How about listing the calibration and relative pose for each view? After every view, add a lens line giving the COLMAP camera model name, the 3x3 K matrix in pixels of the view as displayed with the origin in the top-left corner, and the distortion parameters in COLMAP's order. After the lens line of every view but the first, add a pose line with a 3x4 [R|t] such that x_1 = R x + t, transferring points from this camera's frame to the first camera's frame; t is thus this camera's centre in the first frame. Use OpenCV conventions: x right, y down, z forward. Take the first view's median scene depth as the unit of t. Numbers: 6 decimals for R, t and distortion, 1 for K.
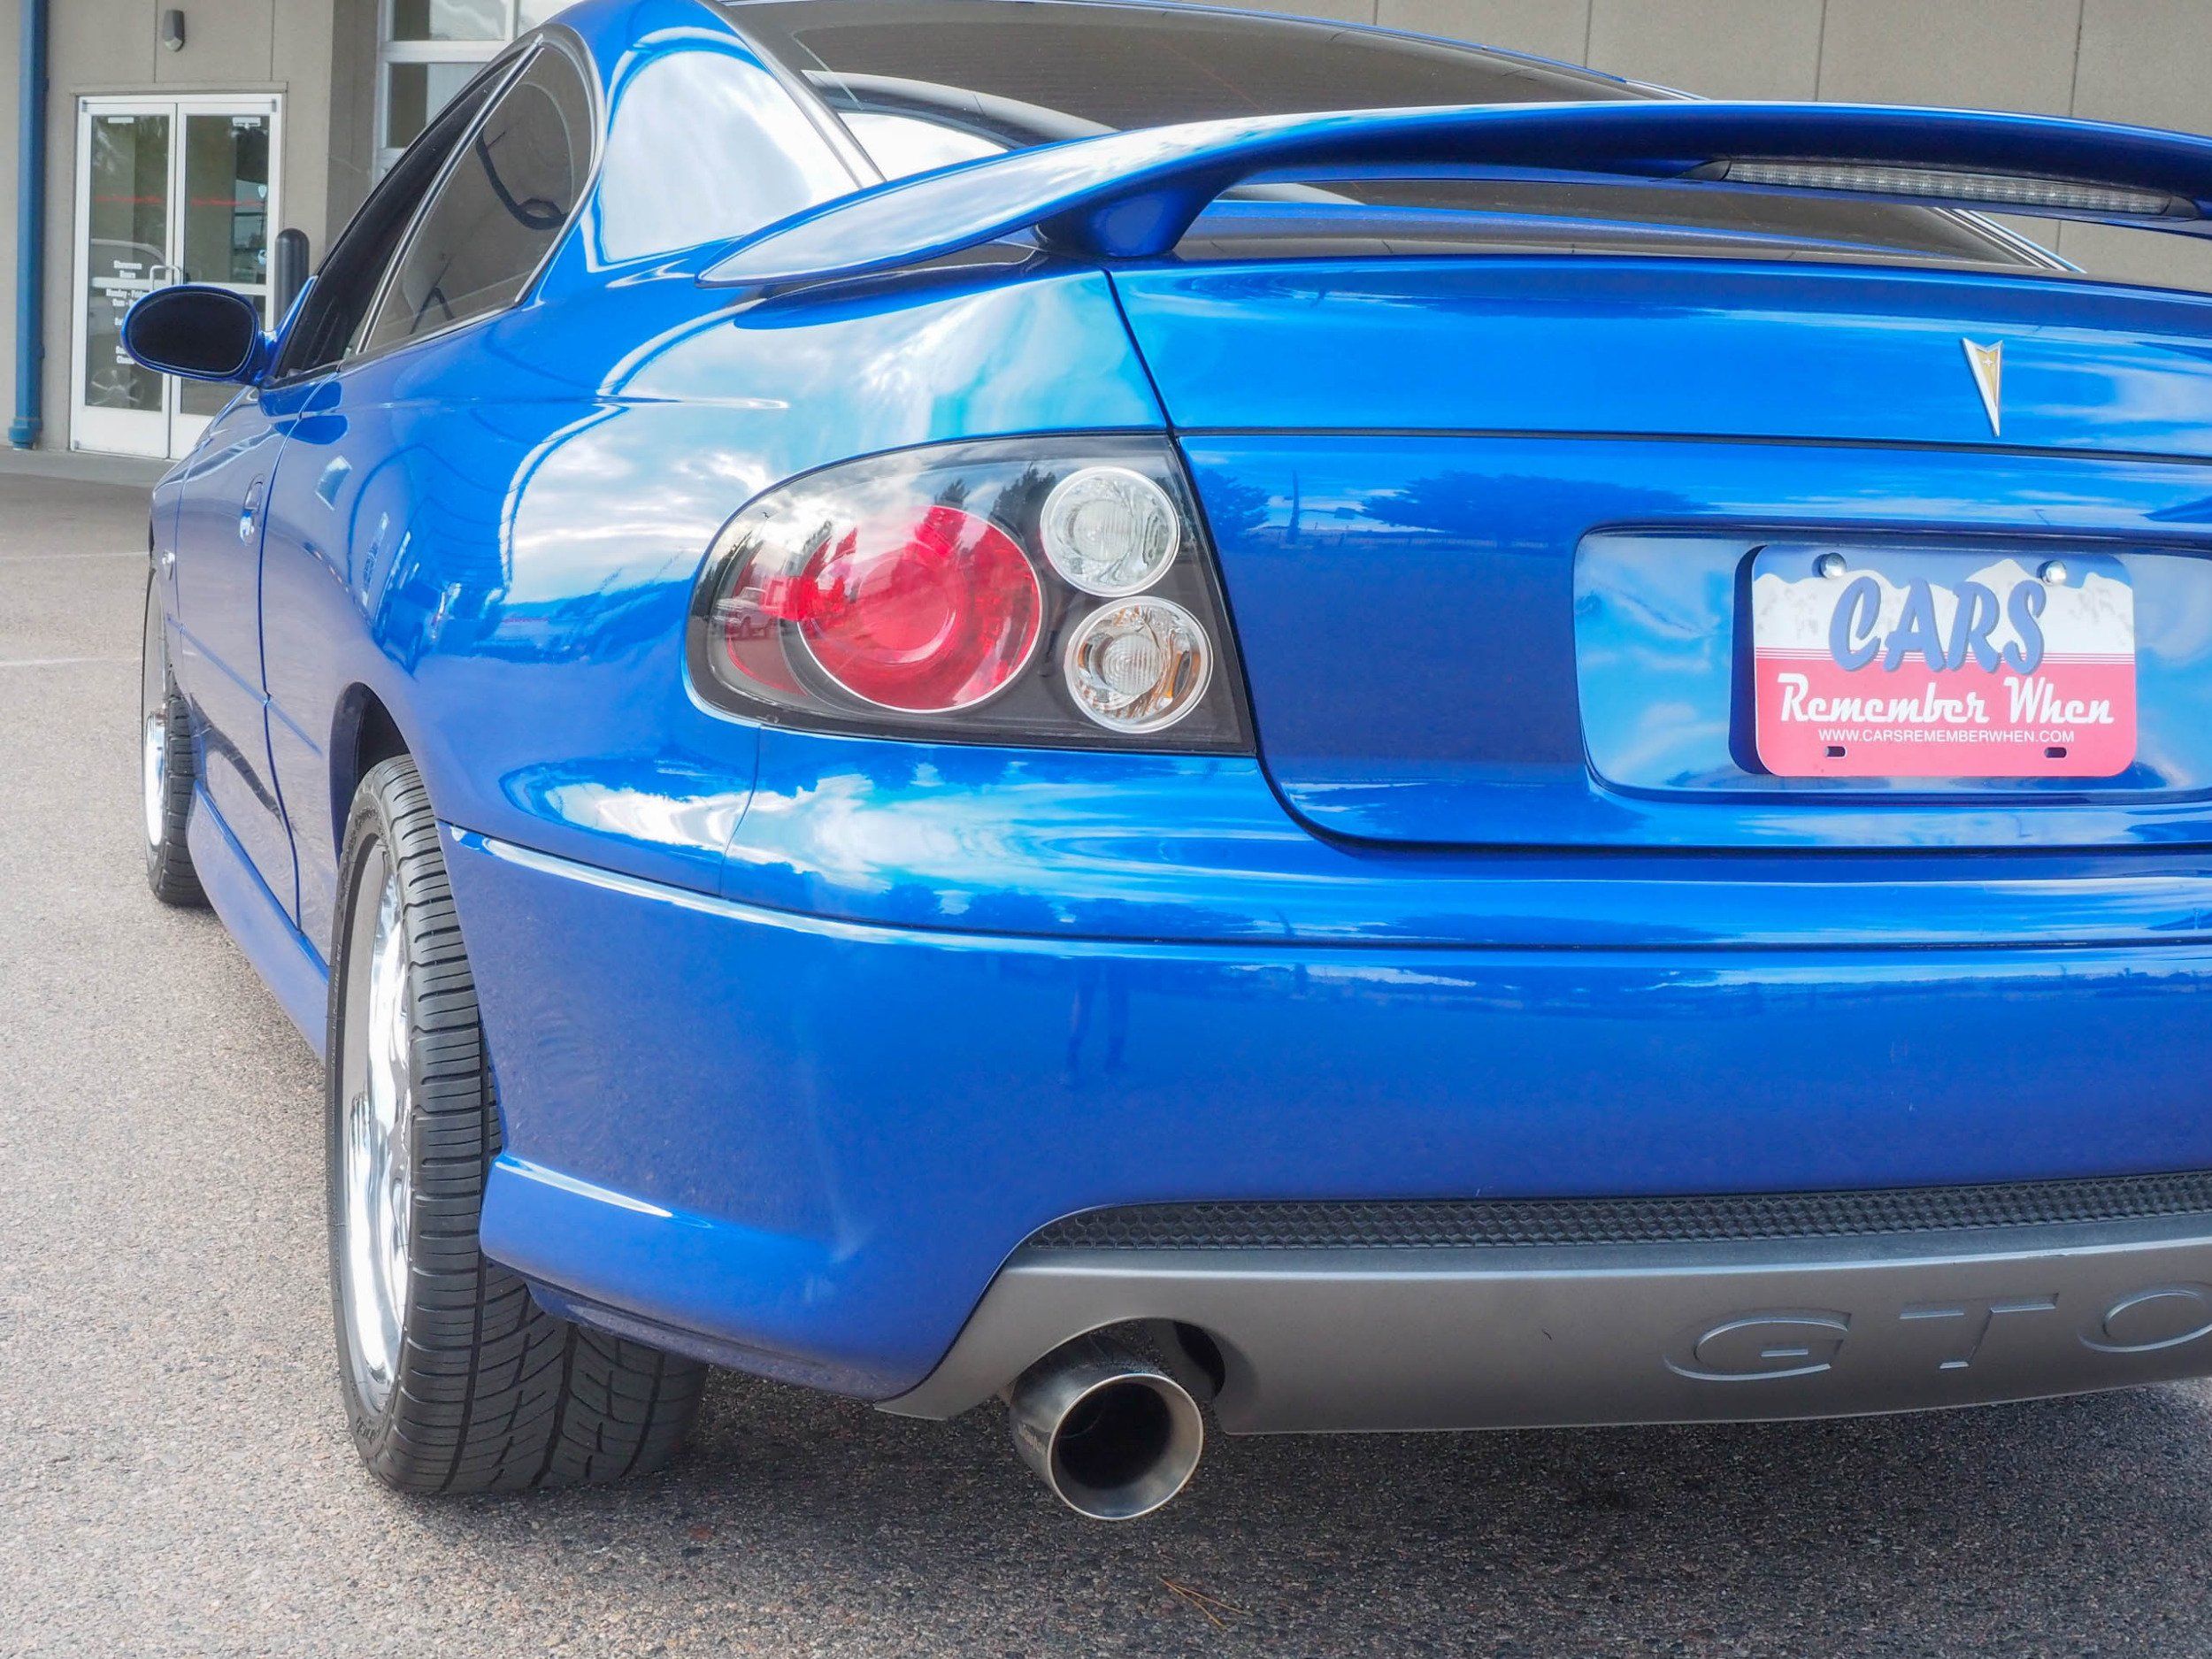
lens RADIAL K [[3179.3, 0, 1105.4], [0, 3179.3, 828.5], [0, 0, 1]] dist [0.004066, -0.013413]
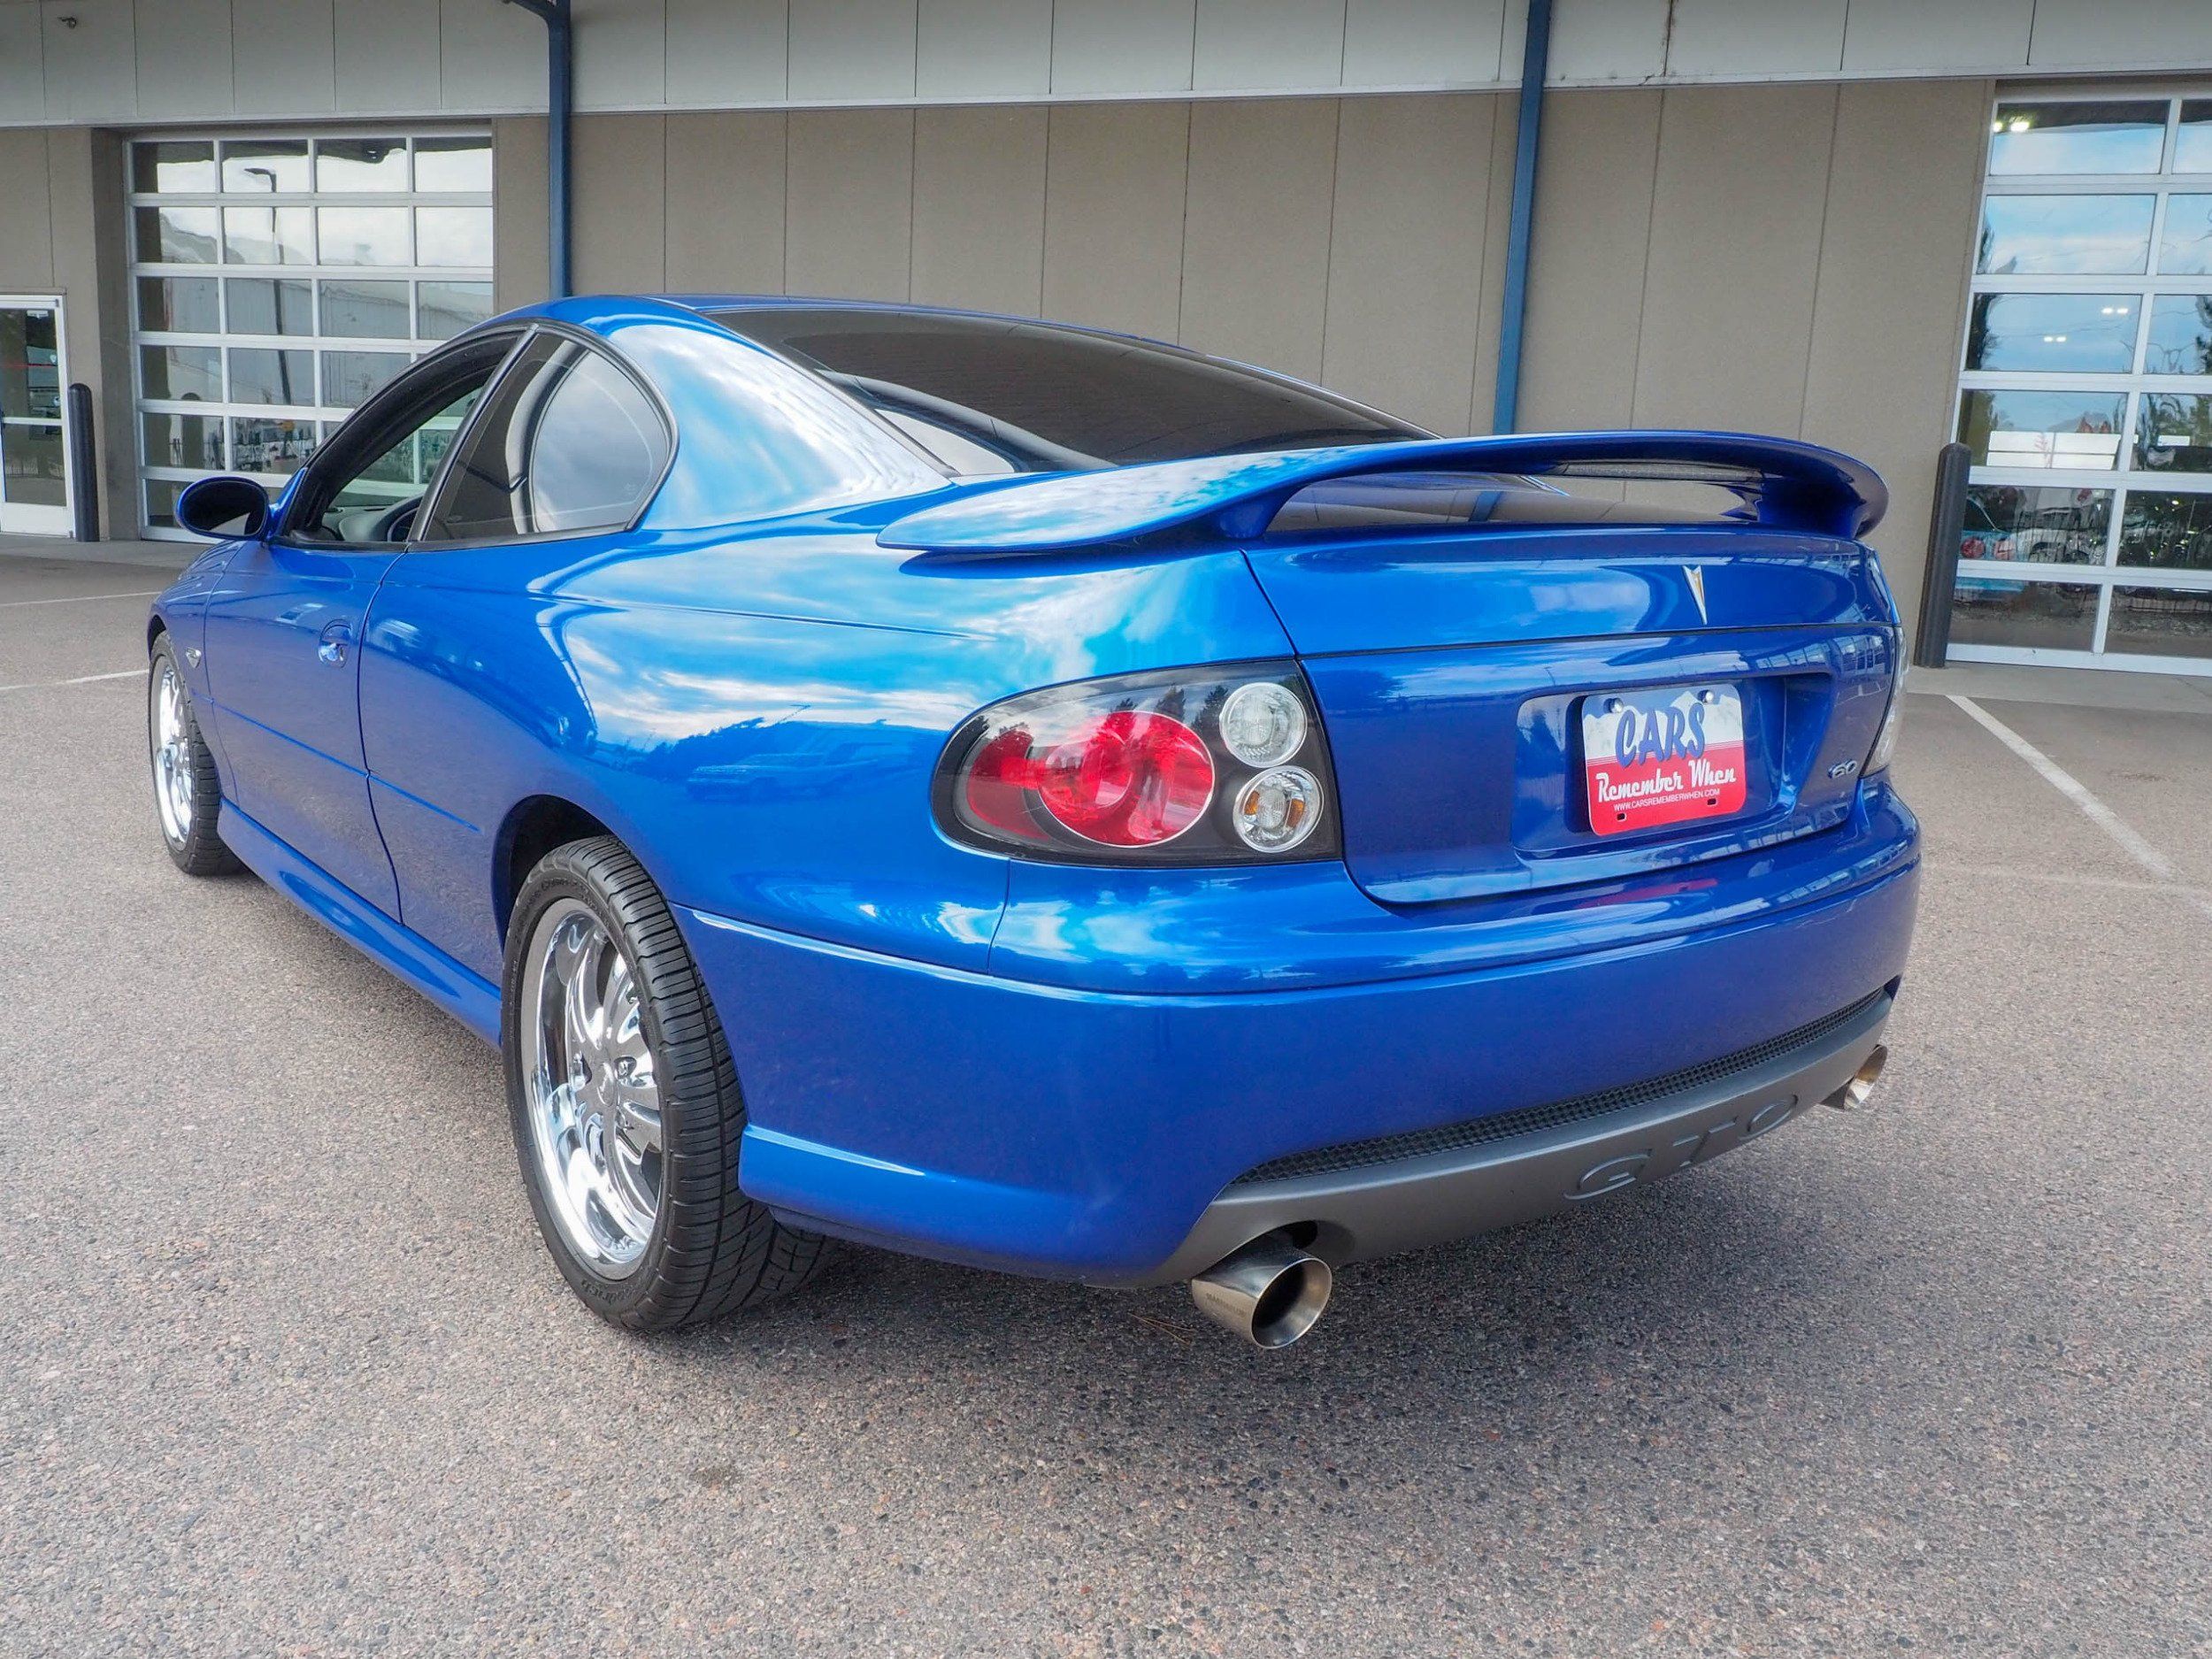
lens RADIAL K [[1736.0, 0, 1105.4], [0, 1736.0, 799.7], [0, 0, 1]] dist [-0.007173, 0.006948]
pose [[0.954262, -0.072773, 0.289980, -0.287487], [0.055638, 0.996206, 0.066915, -0.106997], [-0.293749, -0.047720, 0.954691, 0.204677]]
